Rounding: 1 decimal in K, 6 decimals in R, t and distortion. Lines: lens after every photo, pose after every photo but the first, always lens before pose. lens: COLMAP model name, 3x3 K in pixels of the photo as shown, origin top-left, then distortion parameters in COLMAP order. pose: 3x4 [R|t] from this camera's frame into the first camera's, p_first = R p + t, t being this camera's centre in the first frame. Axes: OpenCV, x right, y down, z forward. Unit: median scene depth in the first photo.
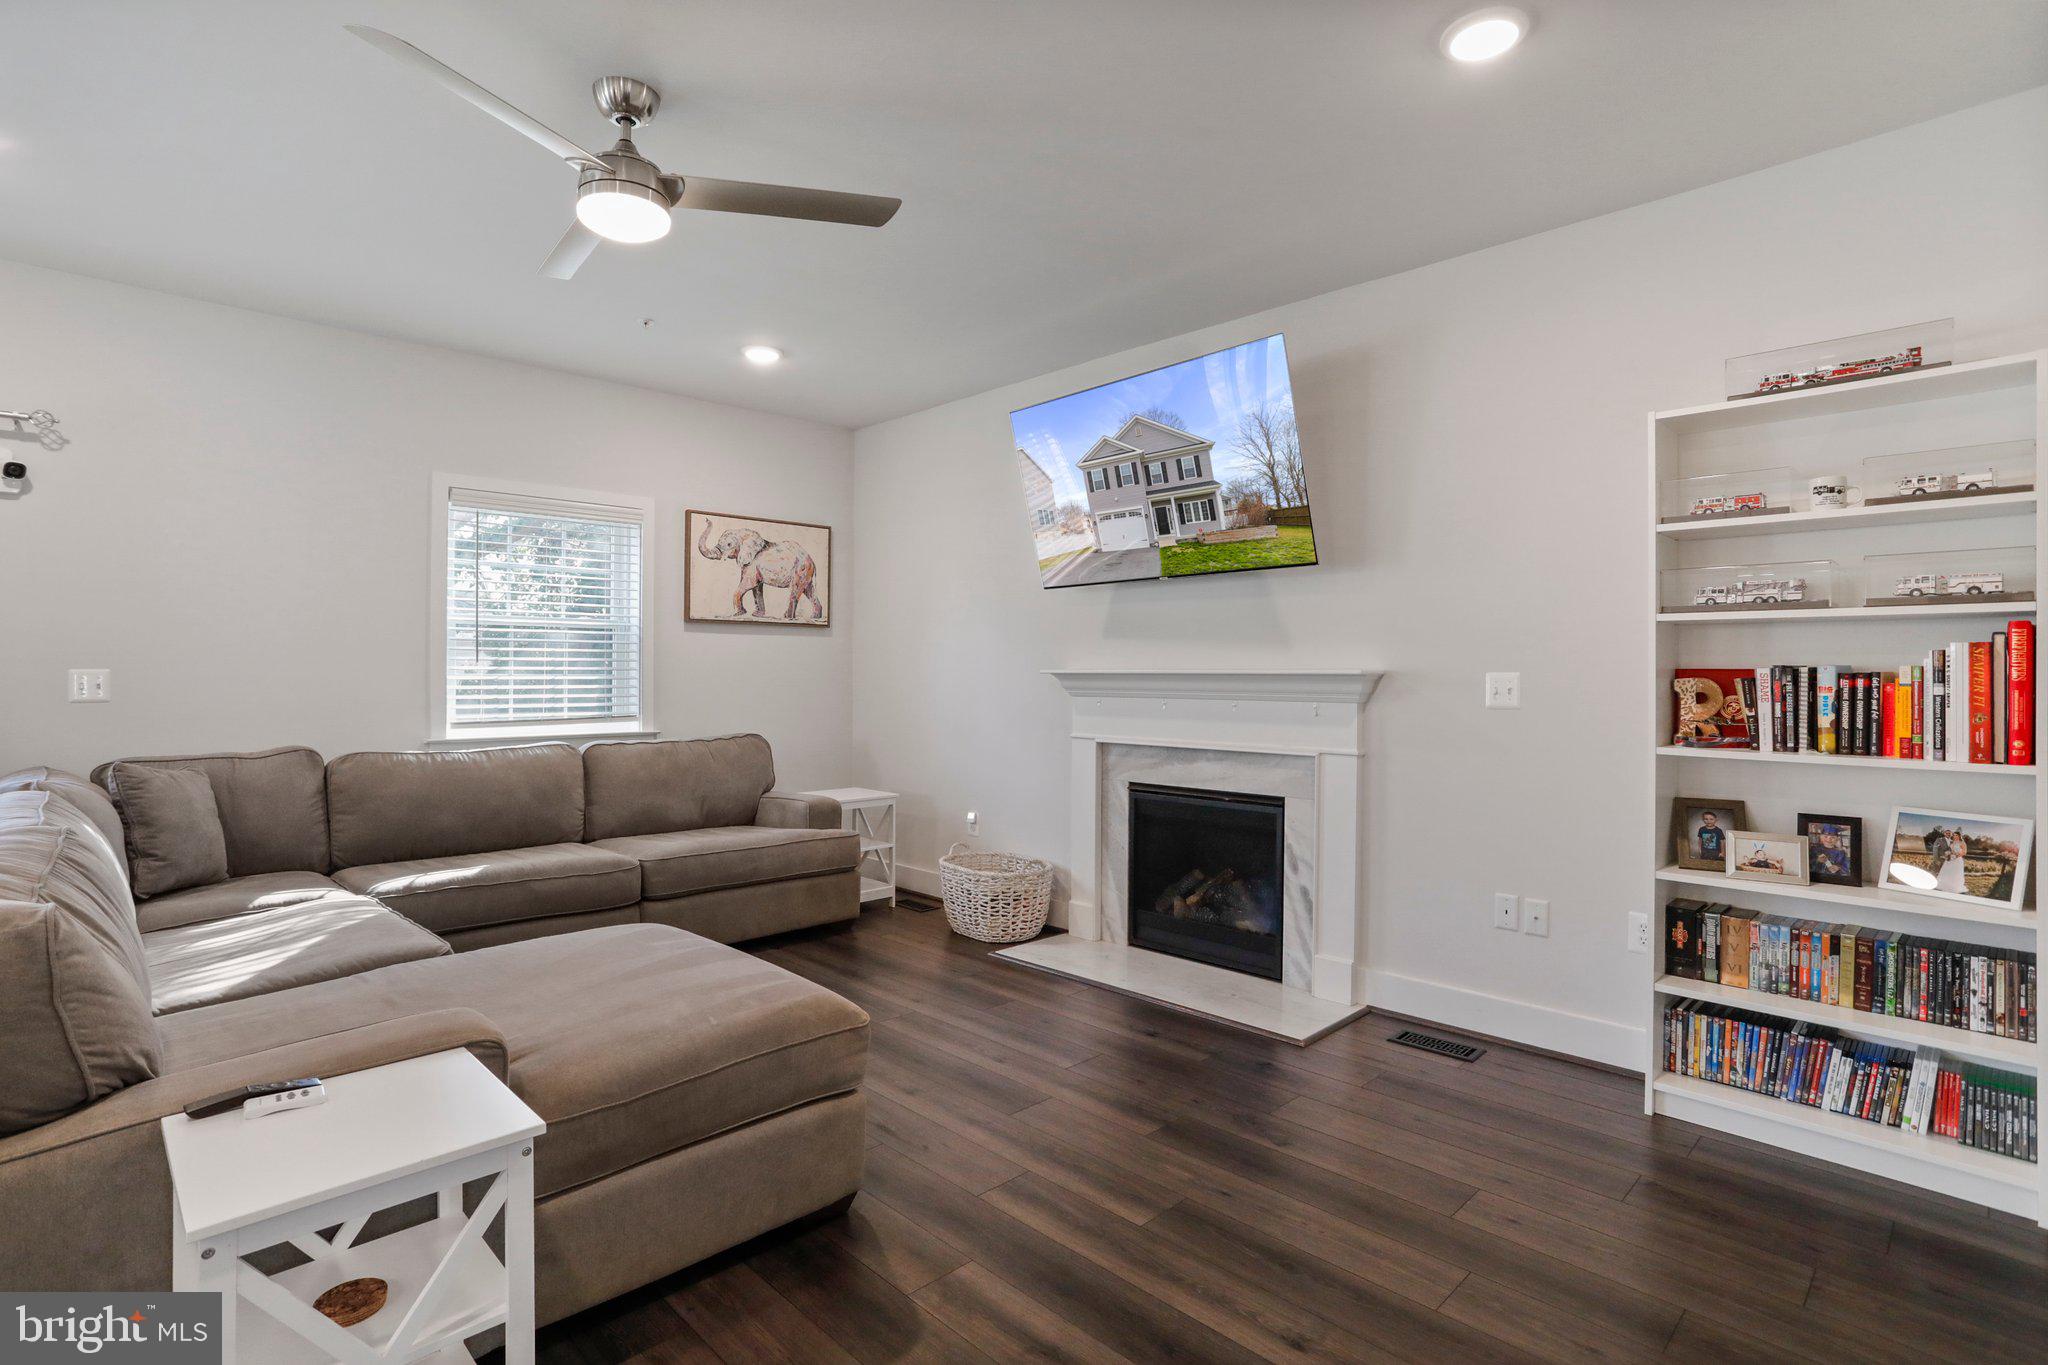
lens RADIAL K [[1000.0, 0, 1008.1], [0, 1000.0, 674.9], [0, 0, 1]] dist [-0.061289, 0.031247]
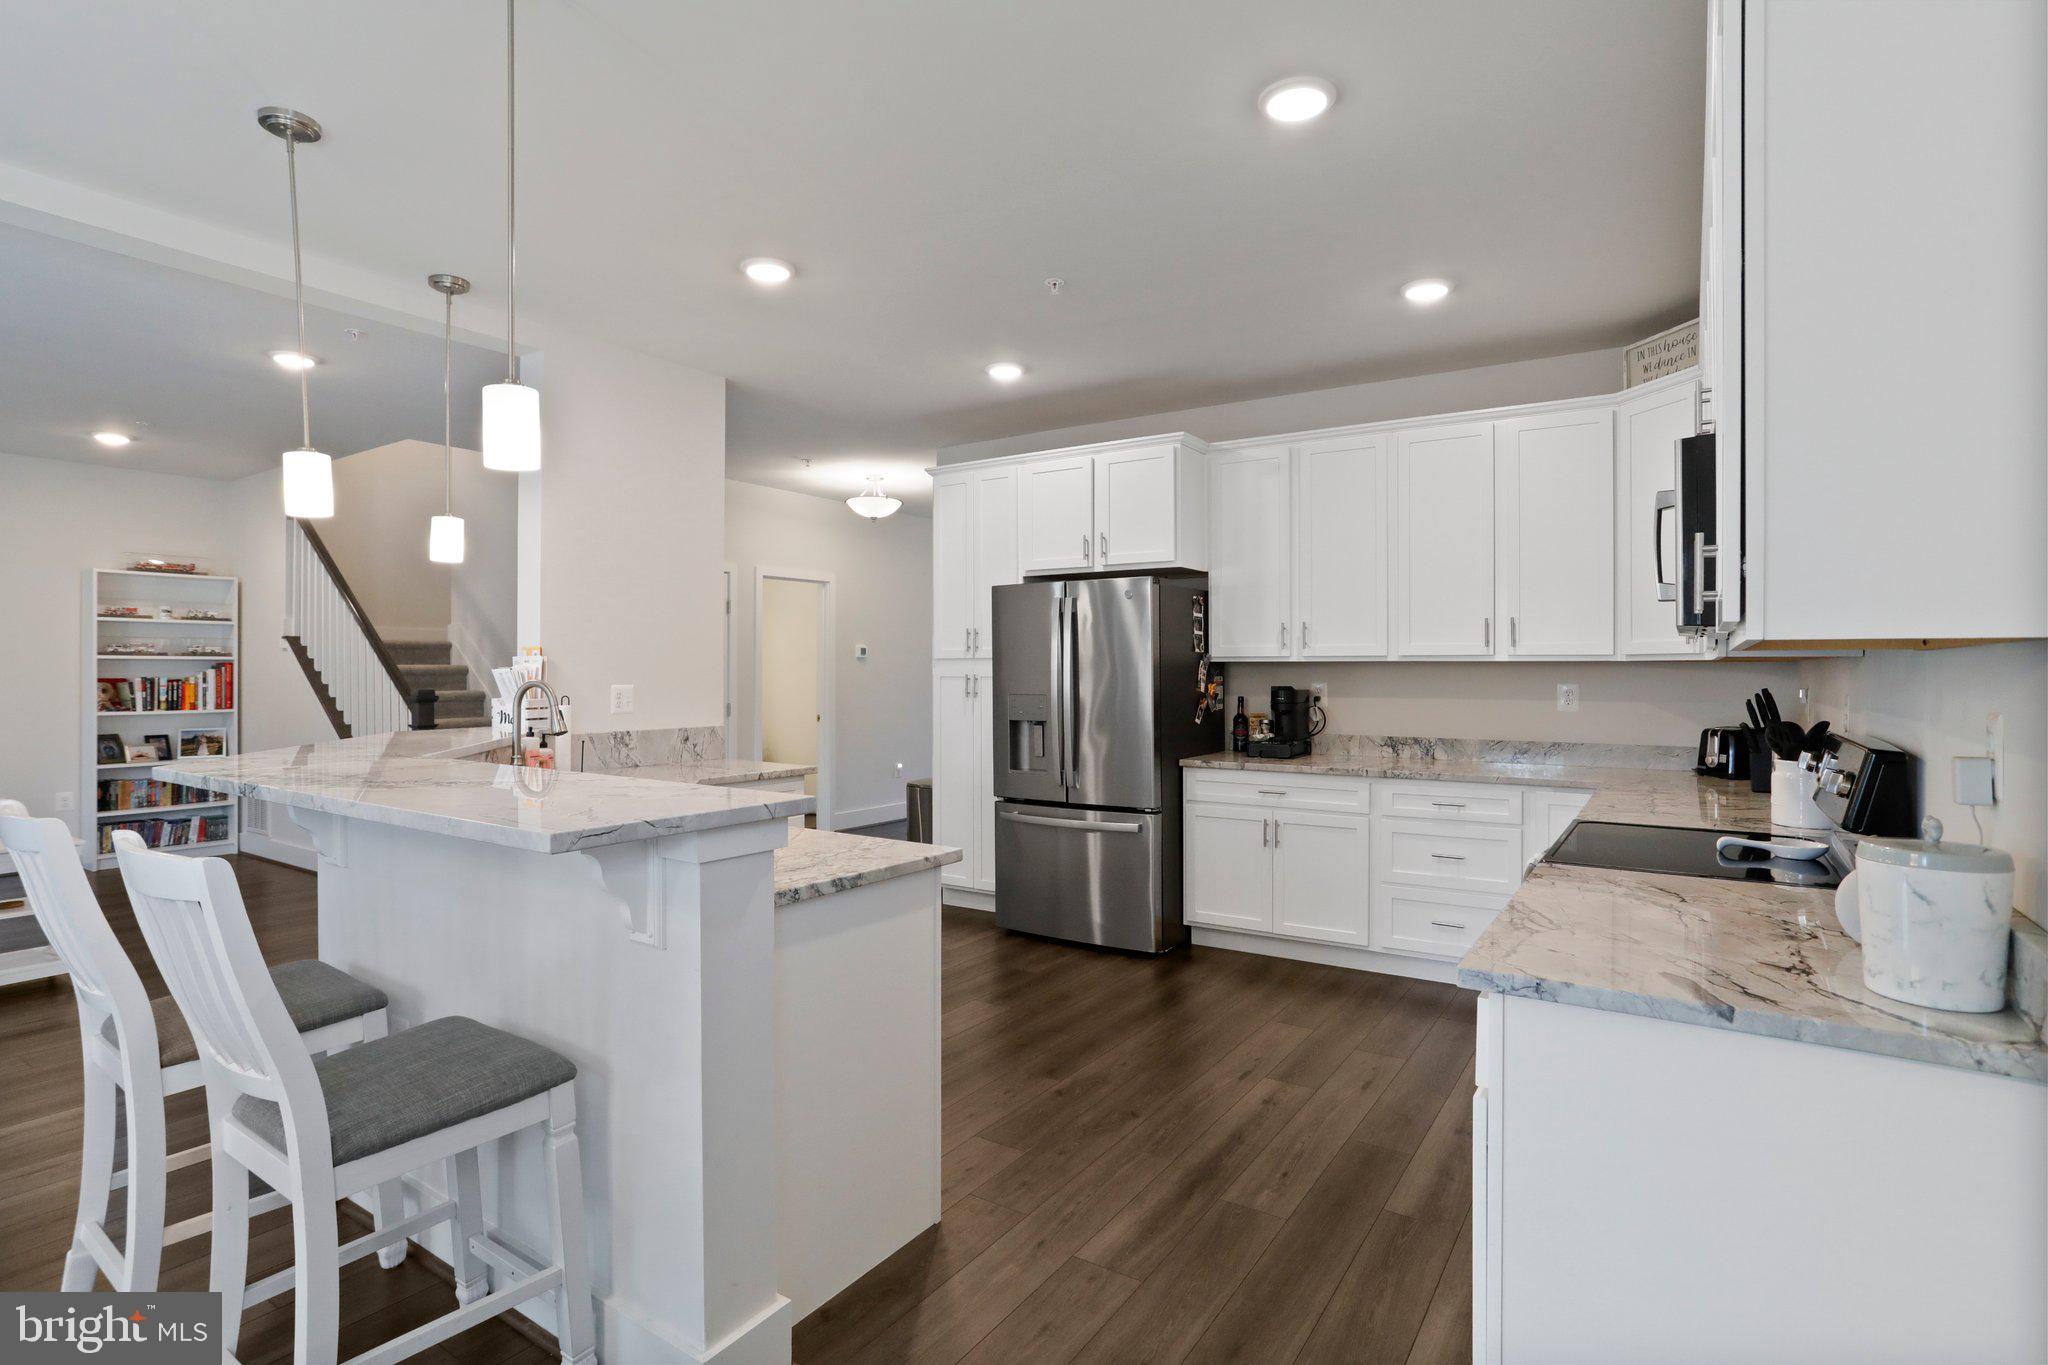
lens RADIAL K [[998.5, 0, 1018.8], [0, 998.5, 675.1], [0, 0, 1]] dist [-0.040056, 0.024488]
pose [[-0.211356, -0.007112, 0.977383, -1.749675], [-0.000579, 0.999974, 0.007151, -0.027658], [-0.977409, 0.000946, -0.211354, -0.550387]]
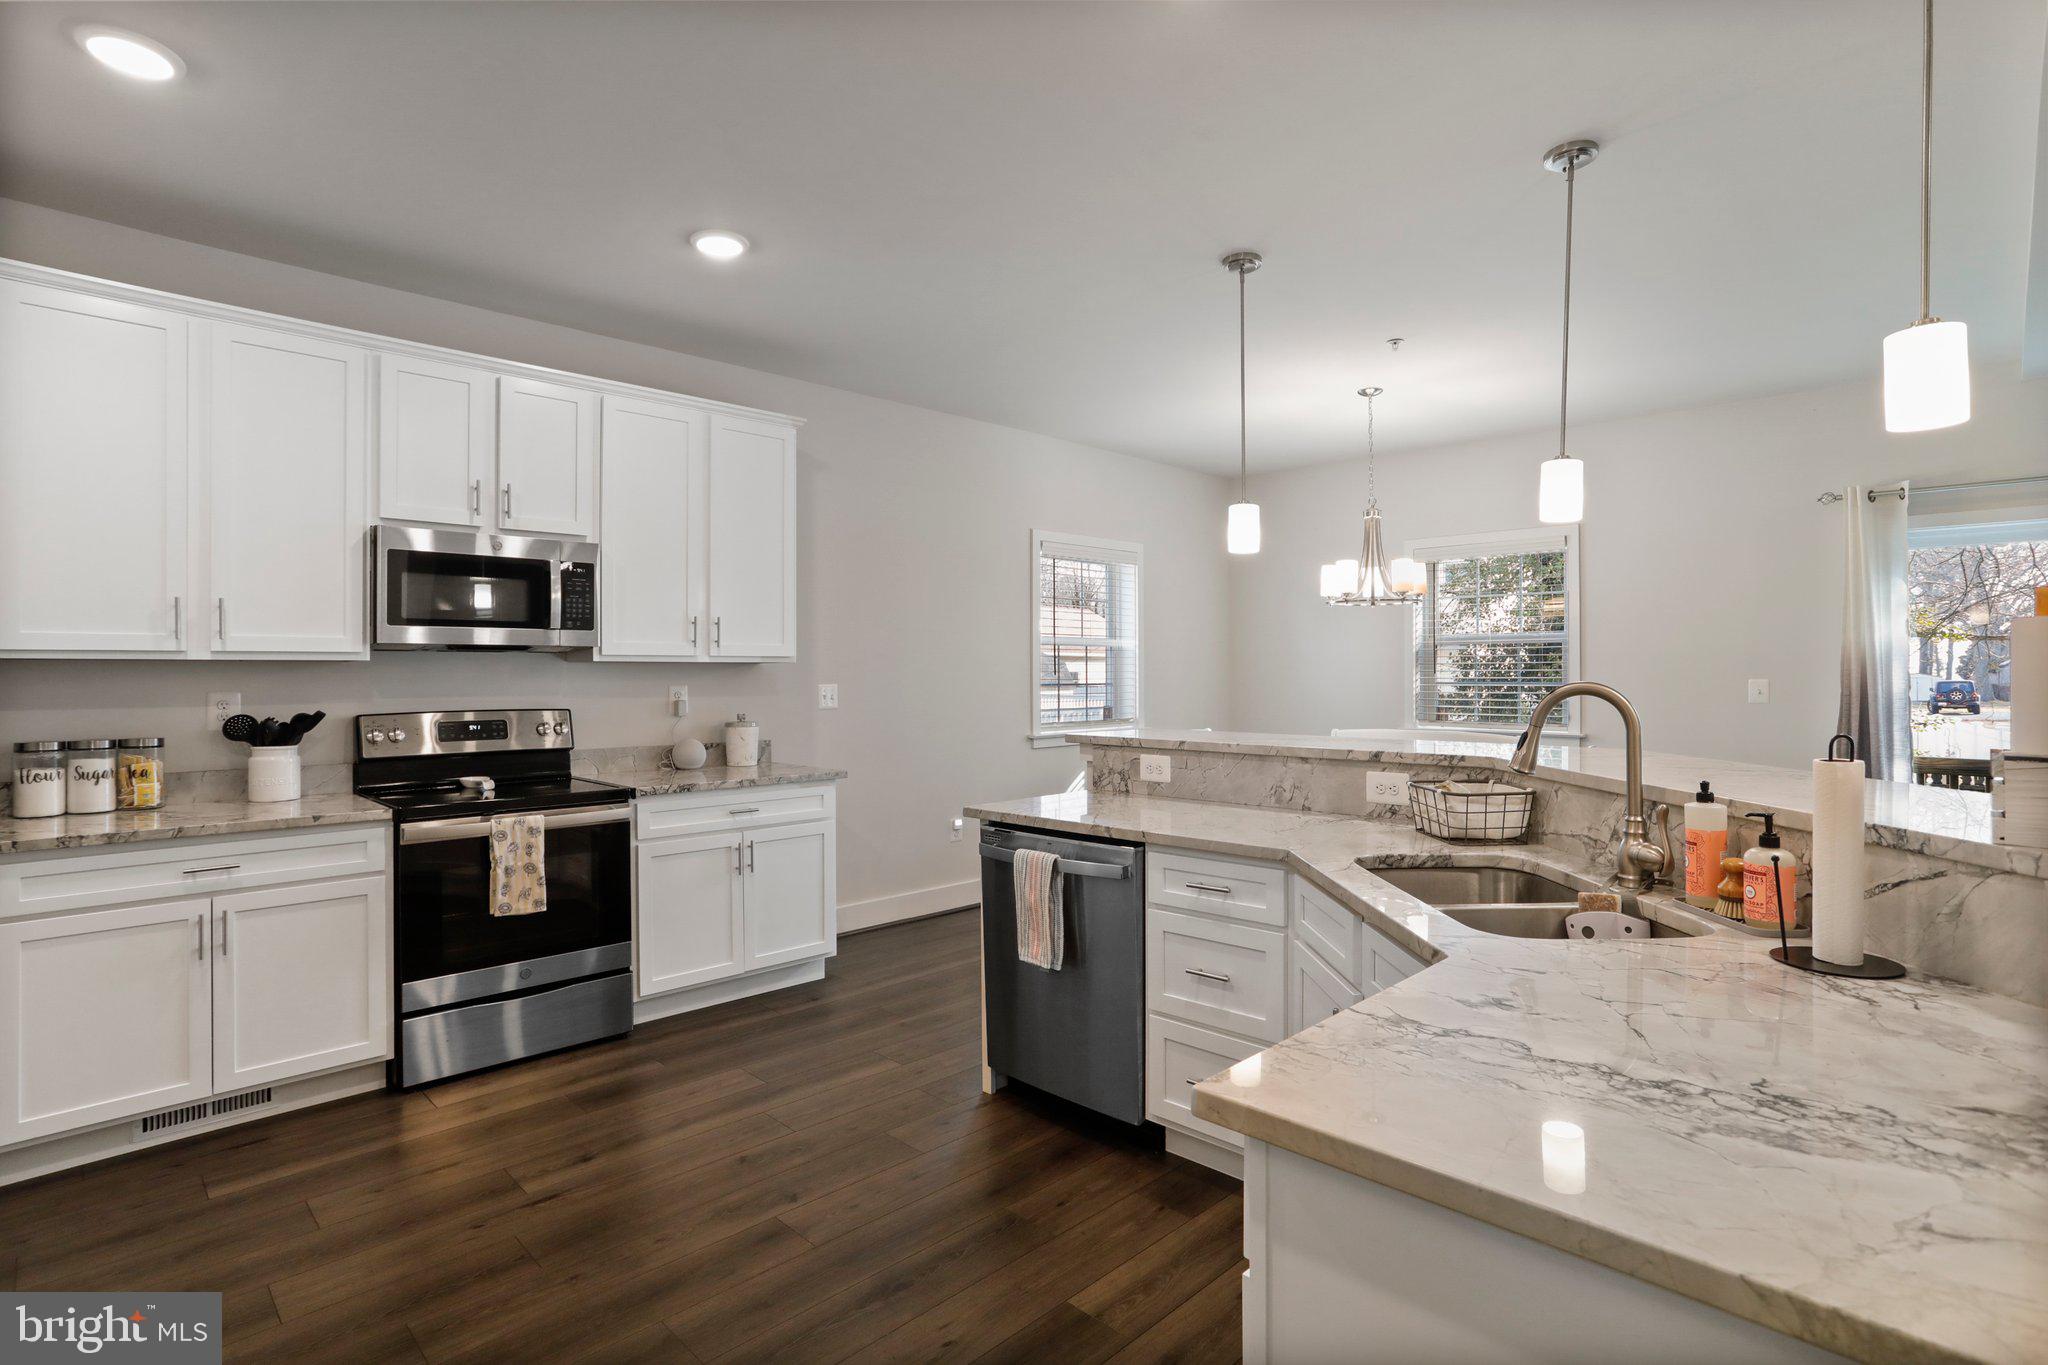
lens RADIAL K [[998.5, 0, 1018.8], [0, 998.5, 675.1], [0, 0, 1]] dist [-0.040056, 0.024488]
pose [[0.022757, -0.002238, -0.999739, -0.103026], [0.003466, 0.999992, -0.002160, -0.019123], [0.999735, -0.003416, 0.022765, -0.632591]]
